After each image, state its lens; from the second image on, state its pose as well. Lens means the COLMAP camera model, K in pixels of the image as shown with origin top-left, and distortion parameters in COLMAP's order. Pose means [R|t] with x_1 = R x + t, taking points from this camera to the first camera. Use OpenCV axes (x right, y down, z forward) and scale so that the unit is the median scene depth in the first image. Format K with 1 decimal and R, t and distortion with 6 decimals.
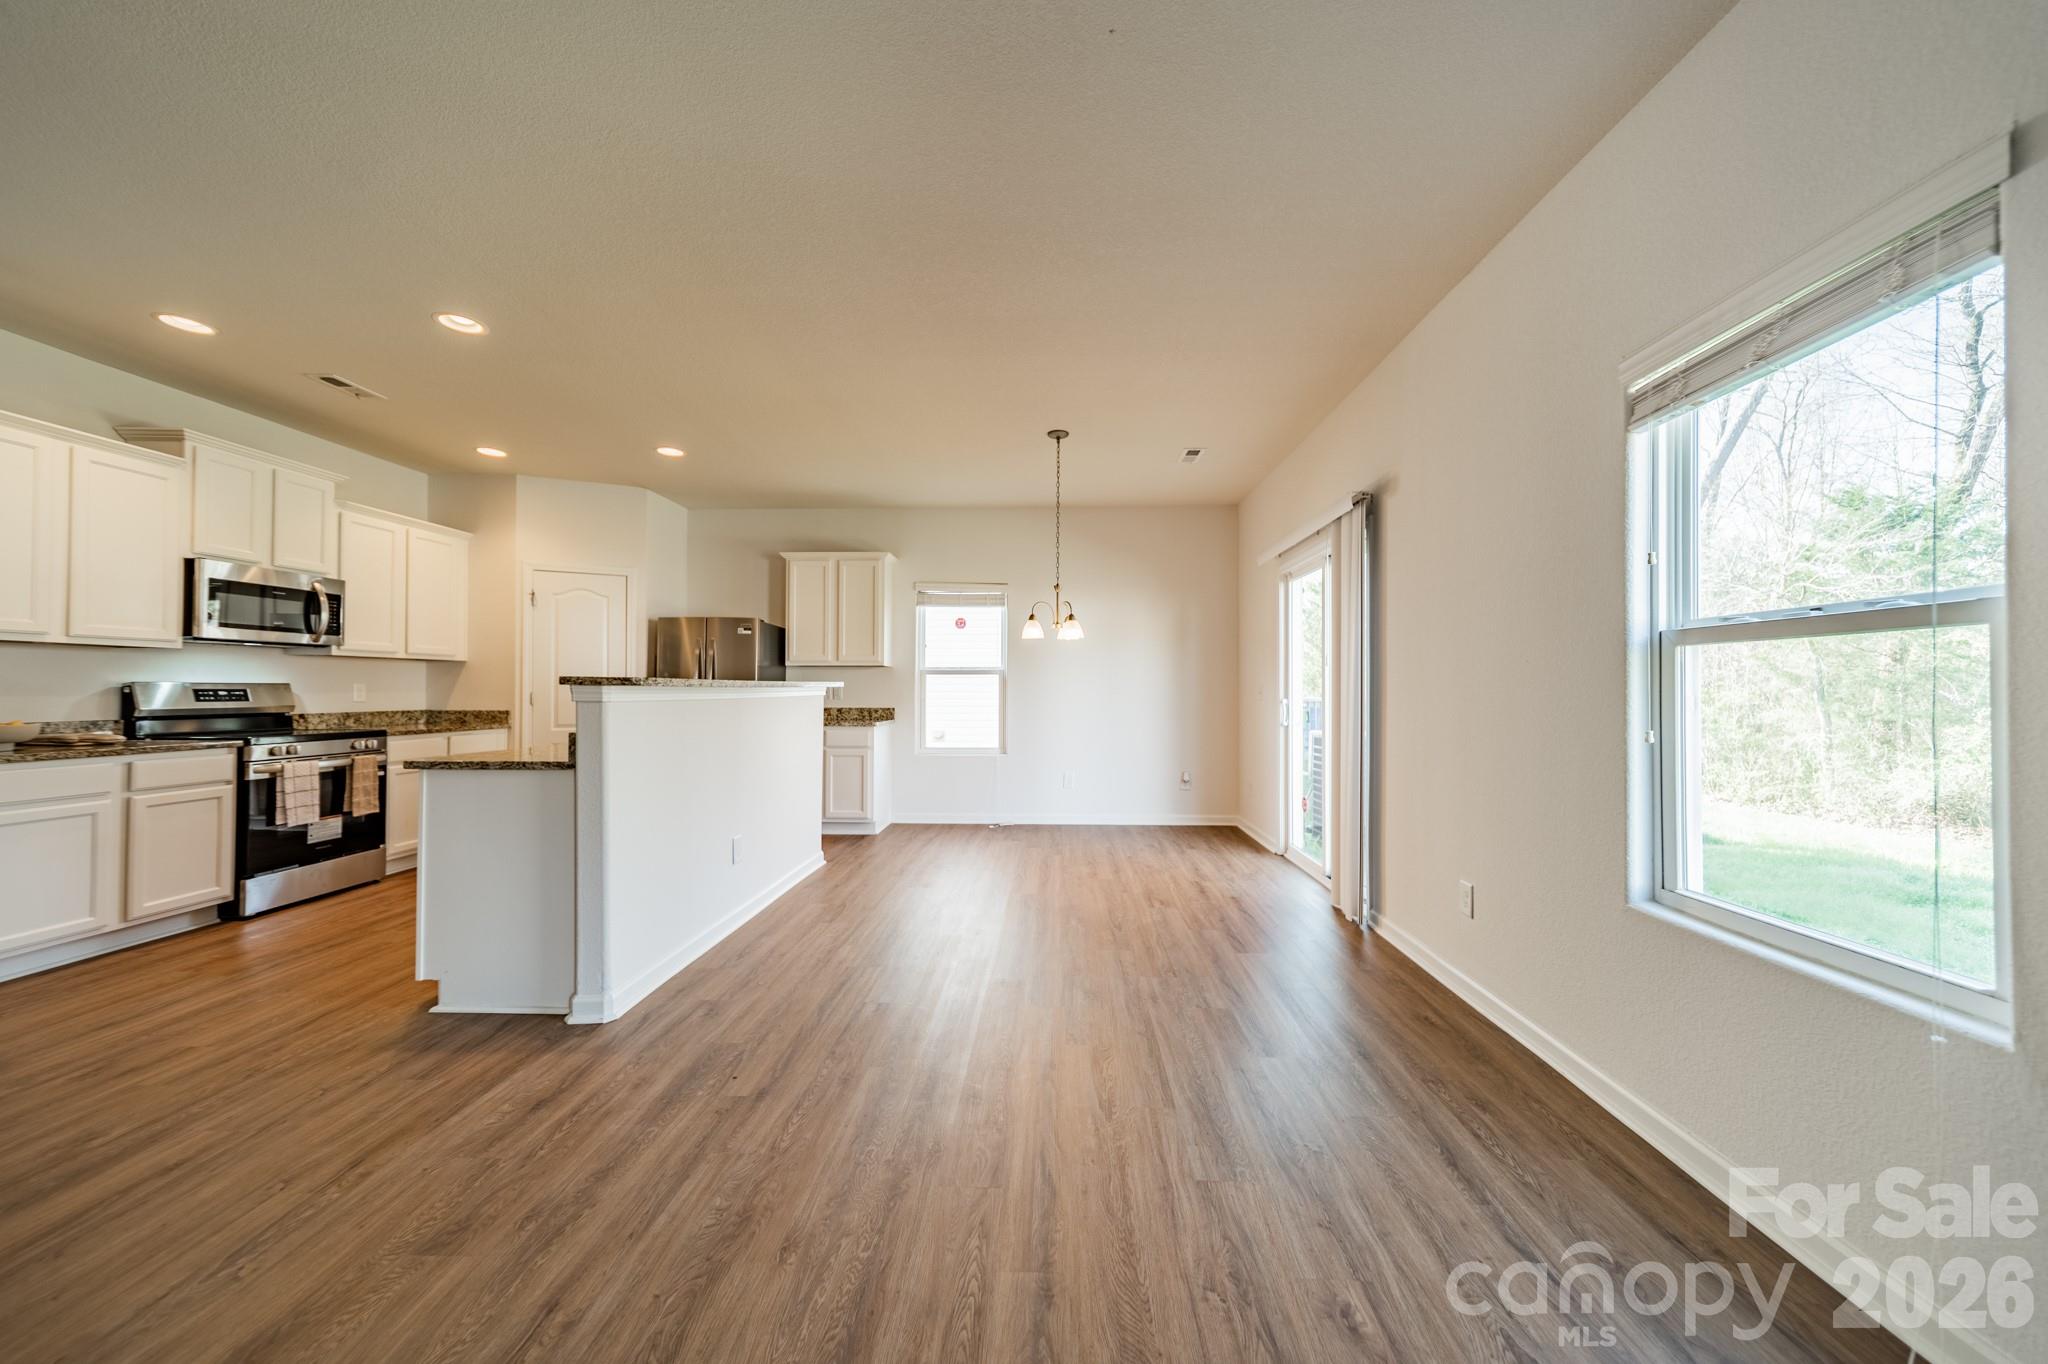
lens RADIAL K [[730.7, 0, 1032.3], [0, 730.7, 681.7], [0, 0, 1]] dist [0.008953, -0.000055]
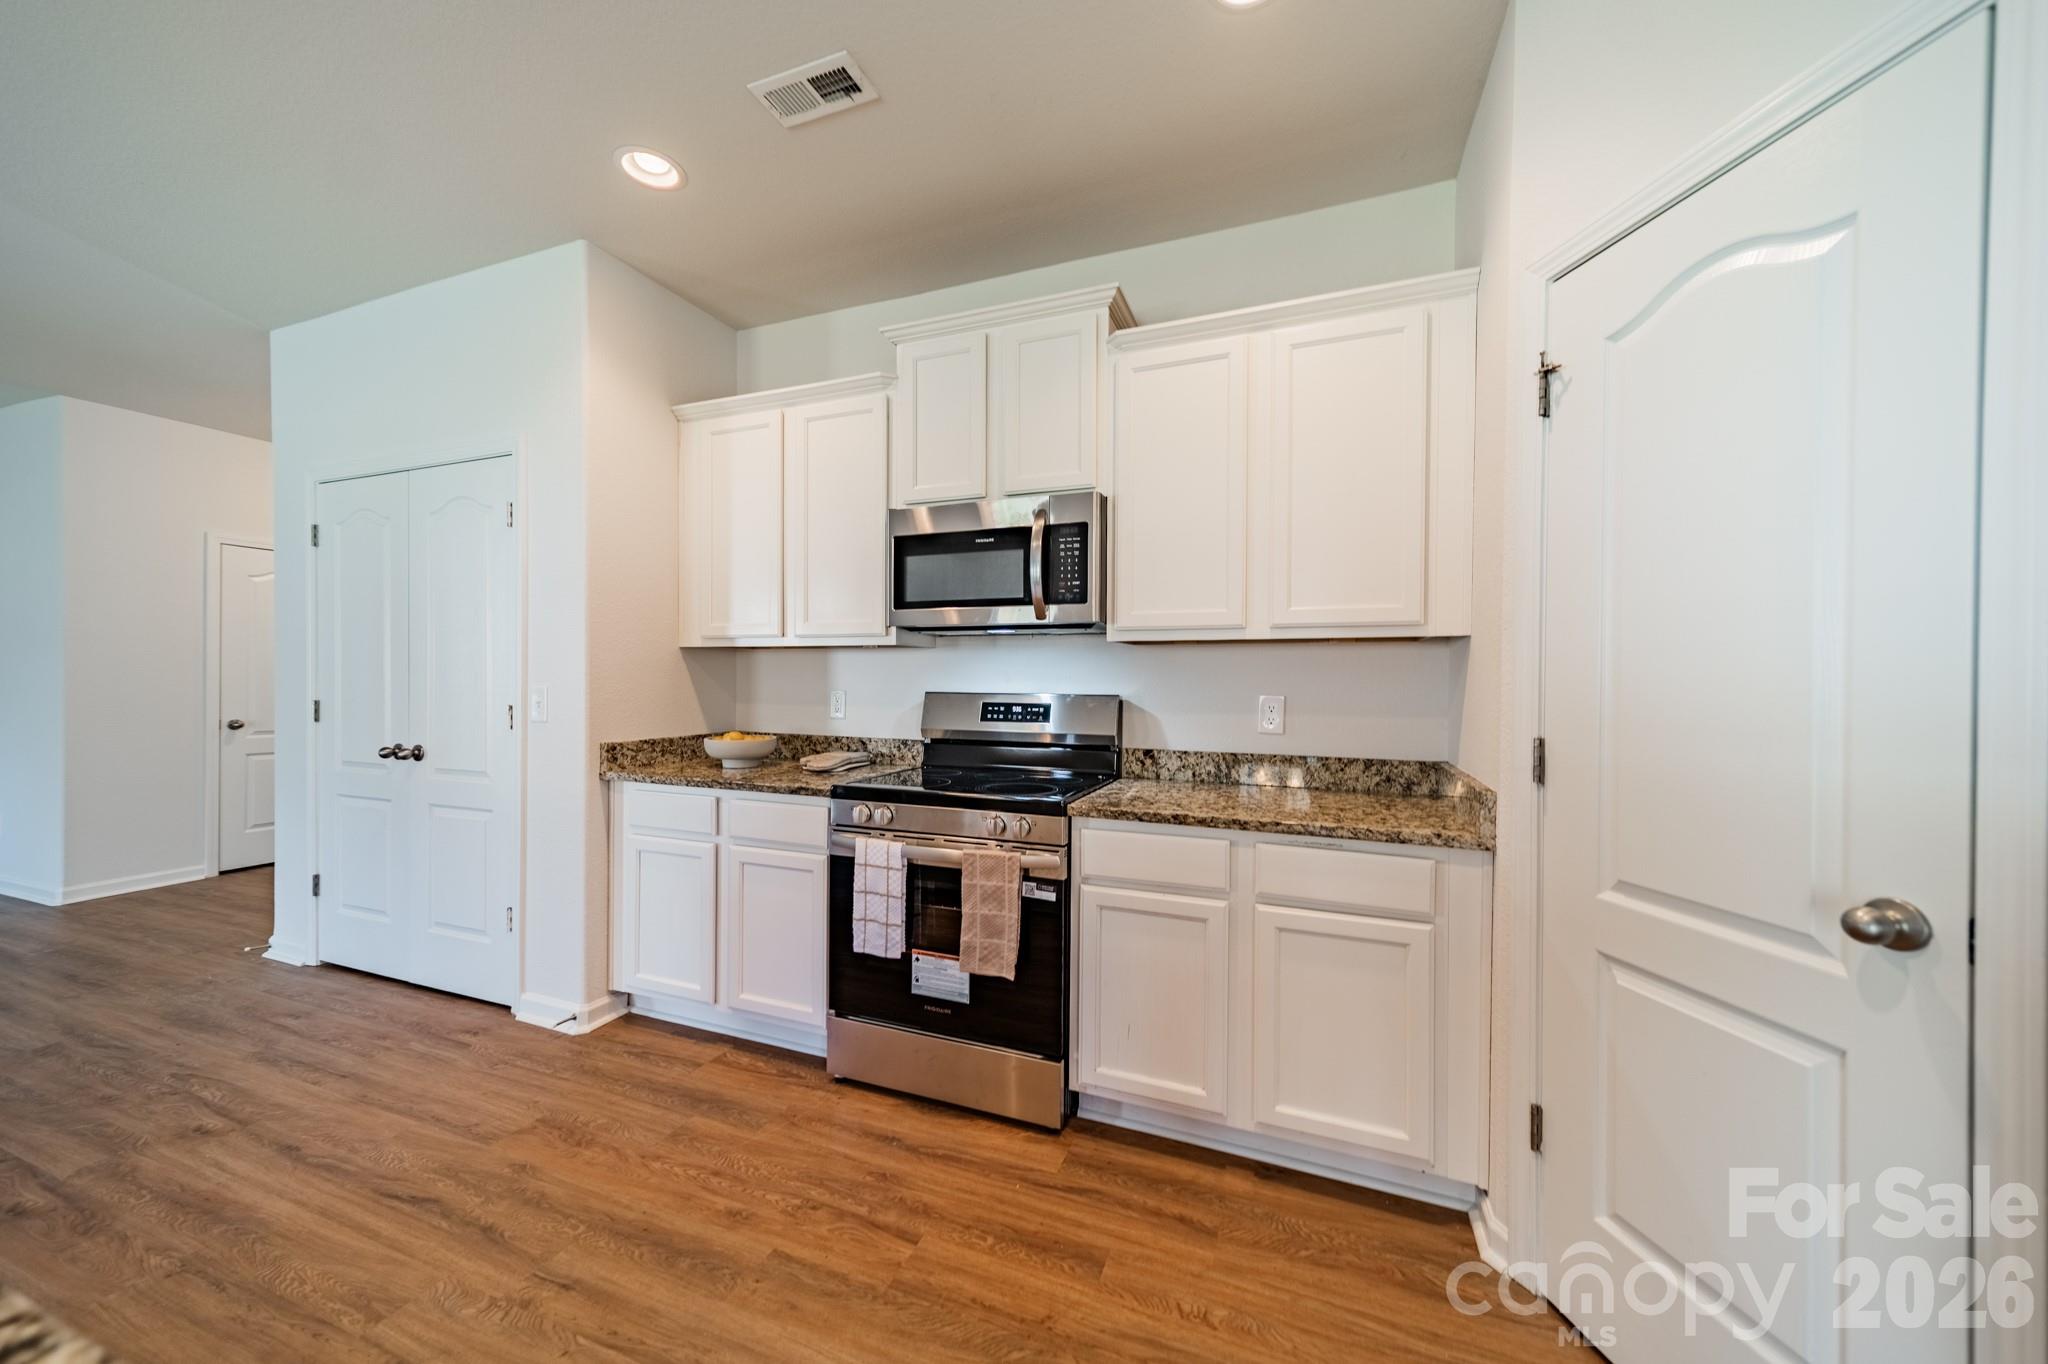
lens RADIAL K [[731.4, 0, 1027.4], [0, 731.4, 682.4], [0, 0, 1]] dist [0.008417, 0.000029]
pose [[-0.331325, -0.001036, -0.943516, -0.480249], [0.001338, 0.999998, -0.001568, -0.007043], [0.943516, -0.001782, -0.331323, 1.204225]]
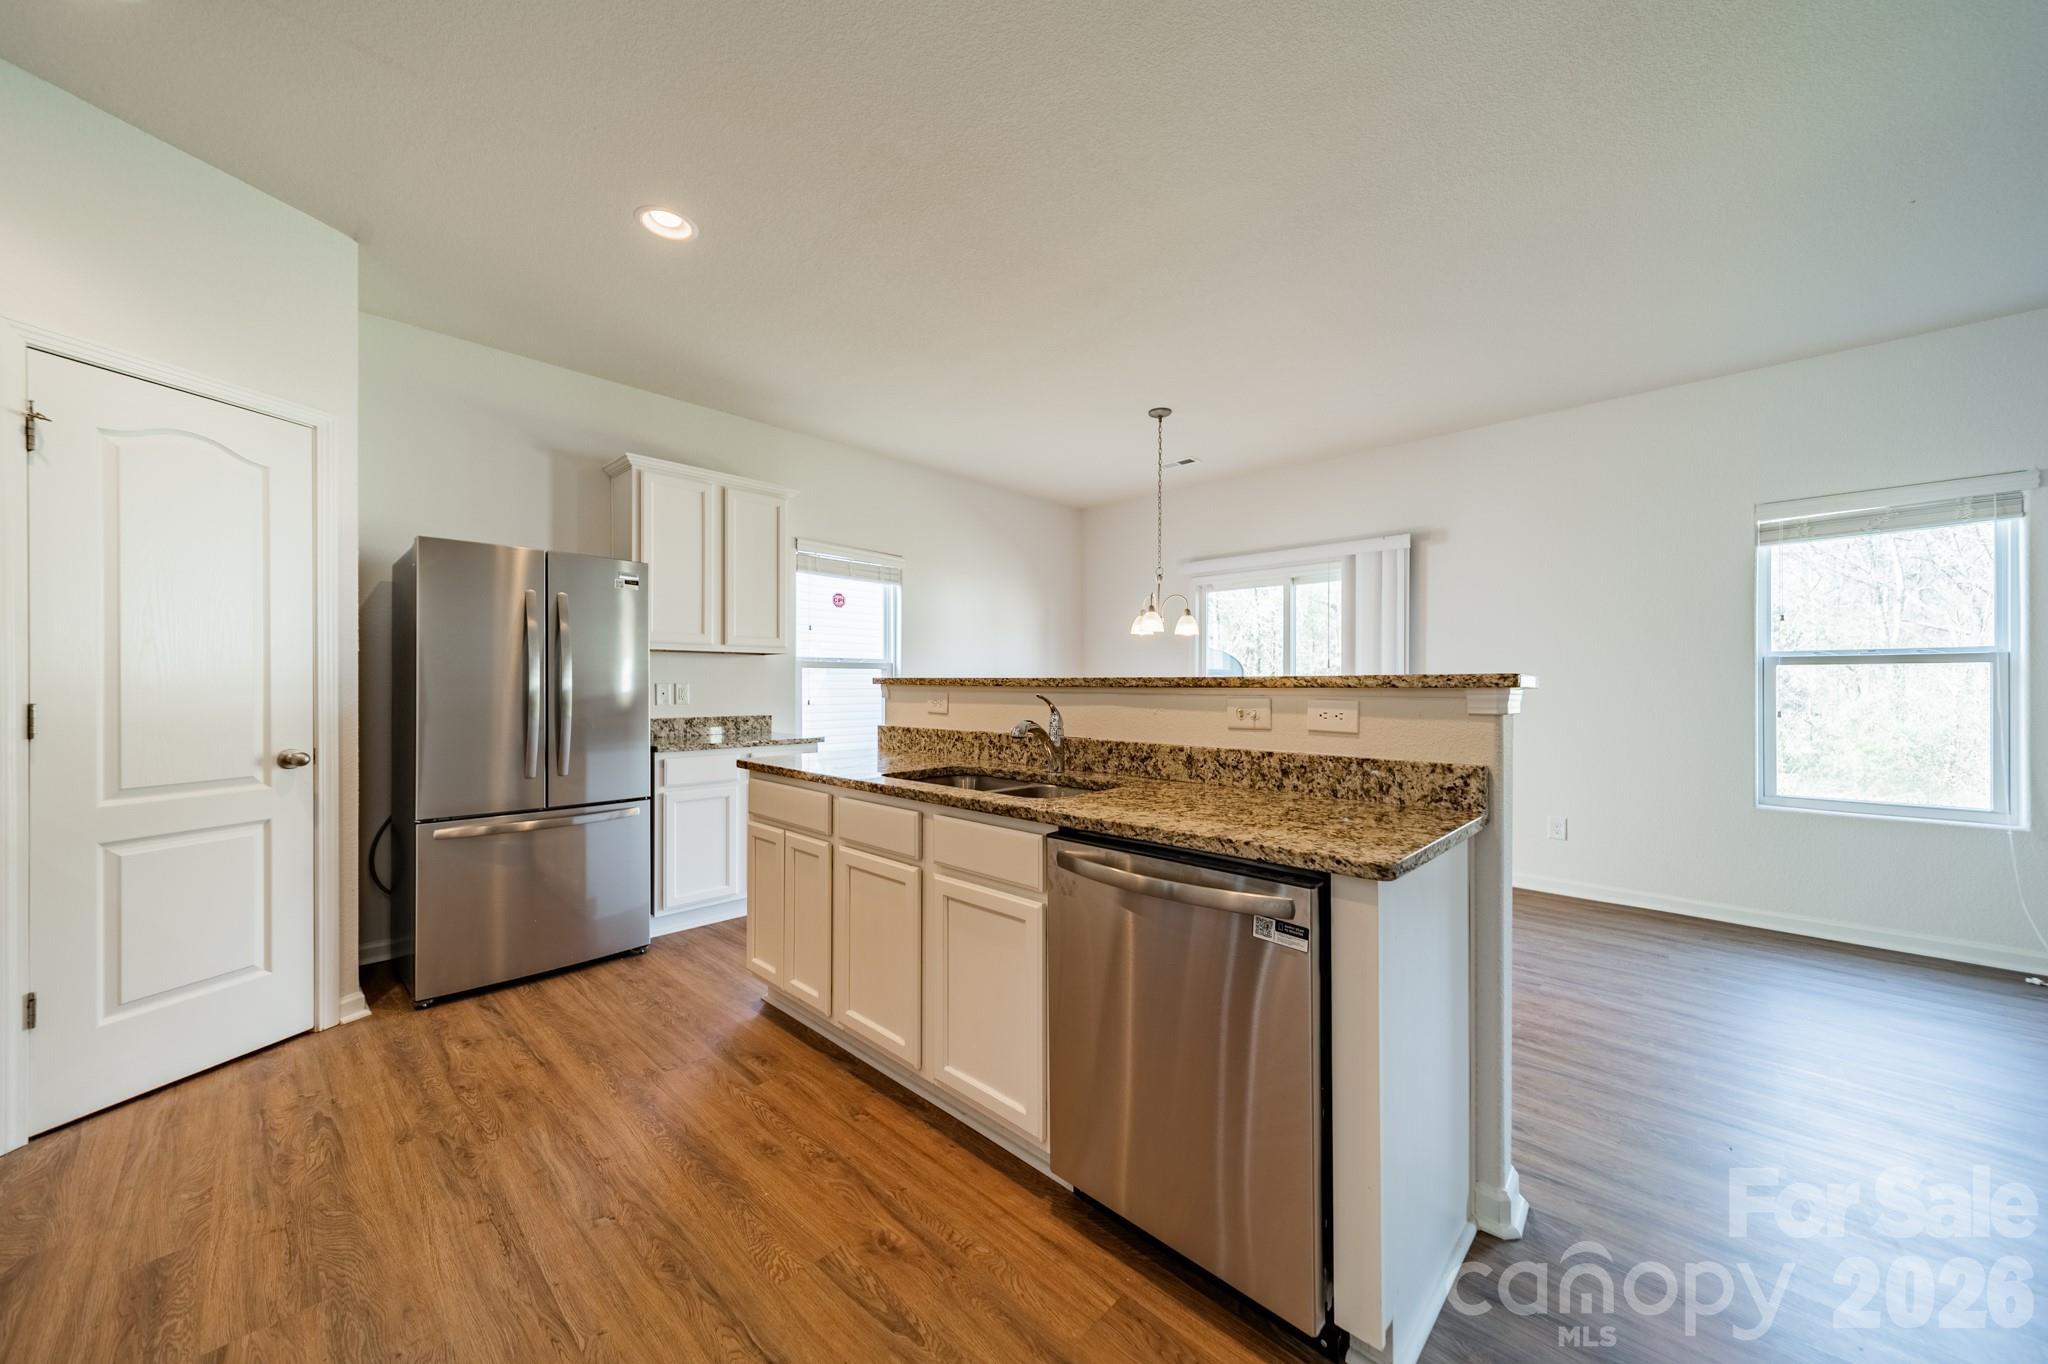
lens RADIAL K [[731.4, 0, 1027.4], [0, 731.4, 682.4], [0, 0, 1]] dist [0.008417, 0.000029]
pose [[0.661536, 0.001611, 0.749912, -0.838233], [-0.007180, 0.999965, 0.004185, 0.000348], [-0.749879, -0.008153, 0.661525, 0.554585]]
